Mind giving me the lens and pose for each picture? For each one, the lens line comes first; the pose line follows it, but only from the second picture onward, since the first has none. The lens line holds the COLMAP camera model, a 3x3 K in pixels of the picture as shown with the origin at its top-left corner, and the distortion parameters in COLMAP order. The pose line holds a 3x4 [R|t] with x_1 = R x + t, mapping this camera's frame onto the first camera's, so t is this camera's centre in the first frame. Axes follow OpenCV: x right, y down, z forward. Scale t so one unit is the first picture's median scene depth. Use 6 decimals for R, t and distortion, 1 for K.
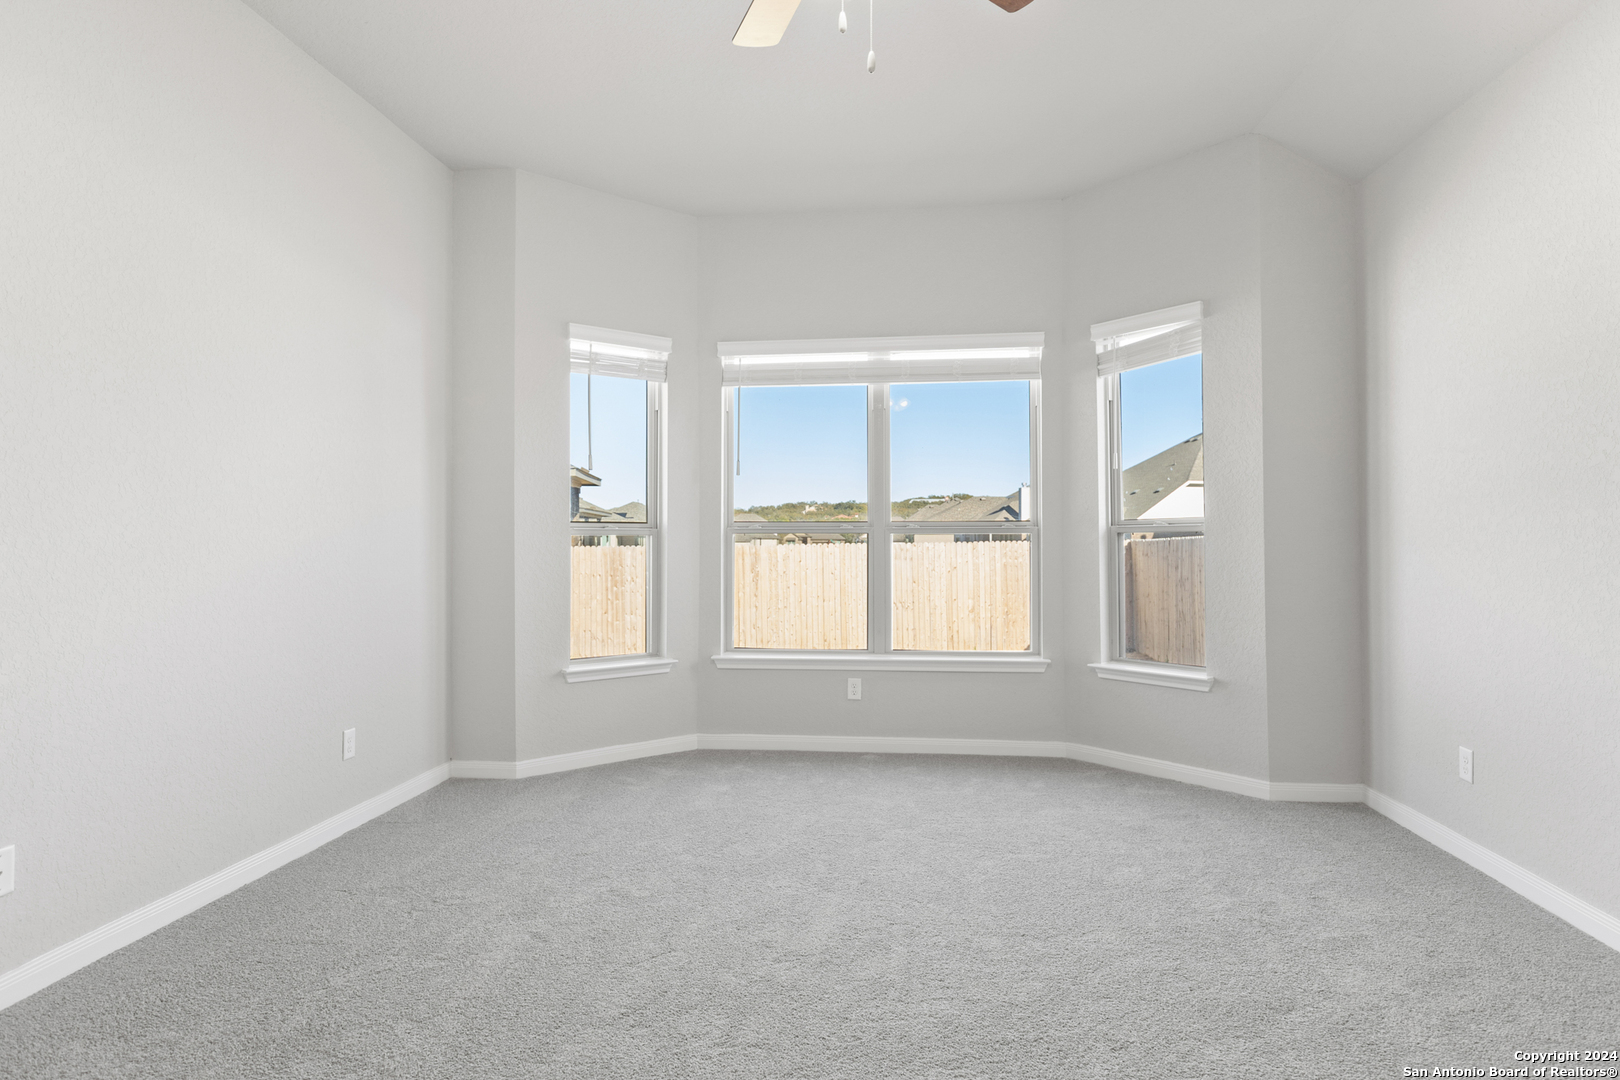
lens RADIAL K [[888.9, 0, 810.0], [0, 888.9, 540.0], [0, 0, 1]] dist [0.003925, -0.000994]
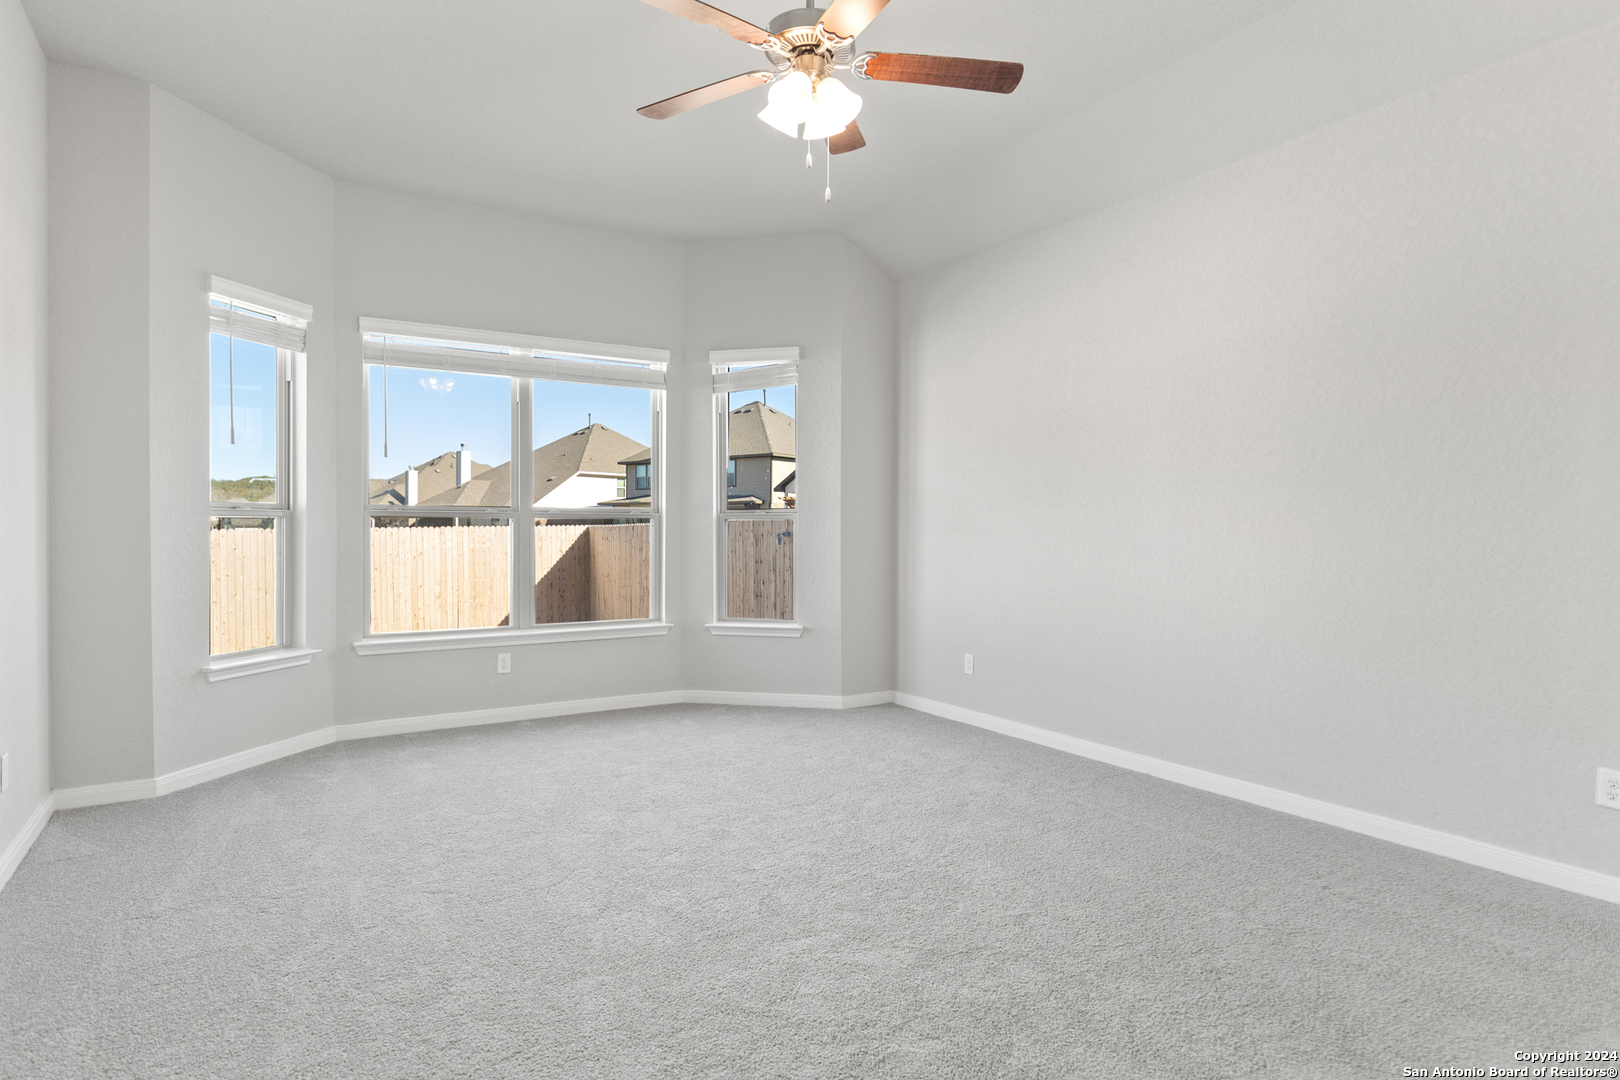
lens RADIAL K [[869.1, 0, 807.7], [0, 869.1, 548.3], [0, 0, 1]] dist [0.003876, -0.000614]
pose [[0.792121, -0.010885, 0.610267, -0.315720], [-0.004812, 0.999699, 0.024078, 0.003097], [-0.610345, -0.022009, 0.791830, -0.047381]]
